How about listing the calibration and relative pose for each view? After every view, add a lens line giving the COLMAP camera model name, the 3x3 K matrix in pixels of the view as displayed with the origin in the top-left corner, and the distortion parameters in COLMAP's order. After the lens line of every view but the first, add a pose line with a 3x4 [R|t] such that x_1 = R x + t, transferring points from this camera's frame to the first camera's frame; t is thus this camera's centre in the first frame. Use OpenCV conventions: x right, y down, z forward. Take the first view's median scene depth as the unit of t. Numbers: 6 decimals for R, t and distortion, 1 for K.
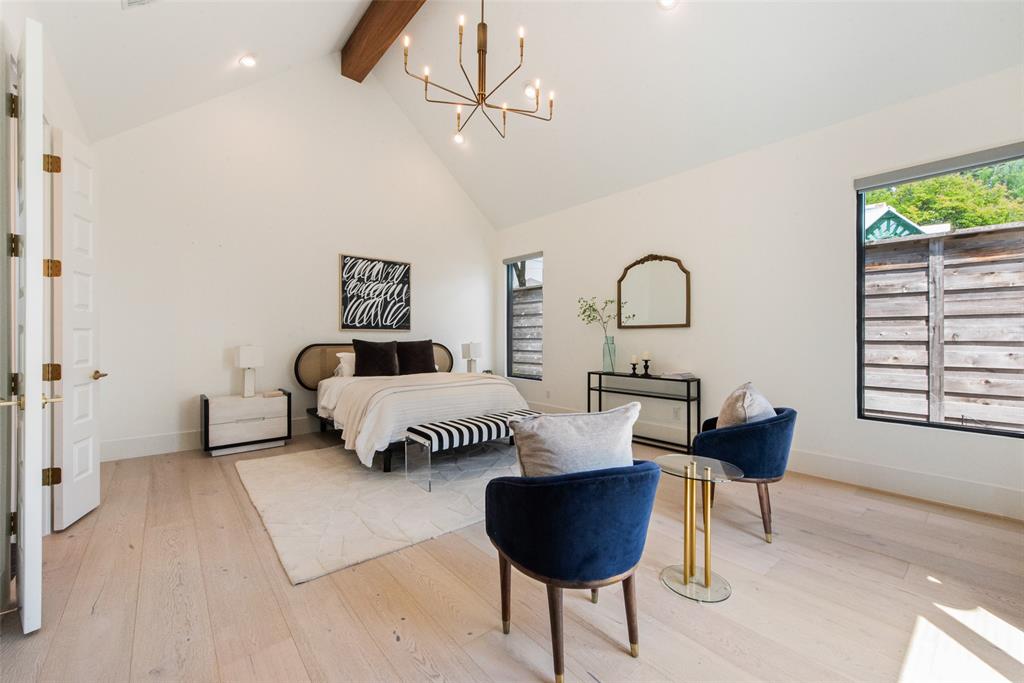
lens RADIAL K [[405.6, 0, 521.2], [0, 405.6, 336.6], [0, 0, 1]] dist [0.001423, -0.000668]
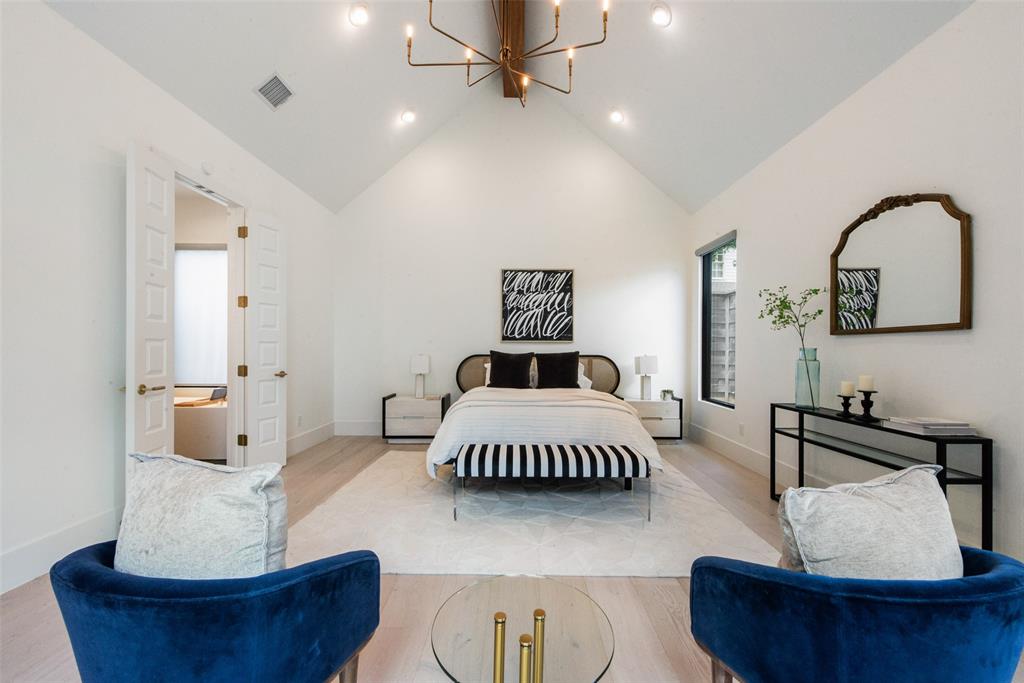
lens RADIAL K [[405.6, 0, 515.5], [0, 405.6, 348.8], [0, 0, 1]] dist [0.001423, -0.000668]
pose [[0.758431, 0.002897, -0.651747, 0.261407], [-0.003254, 0.999994, 0.000659, 0.001090], [0.651745, 0.001621, 0.758437, 0.230881]]
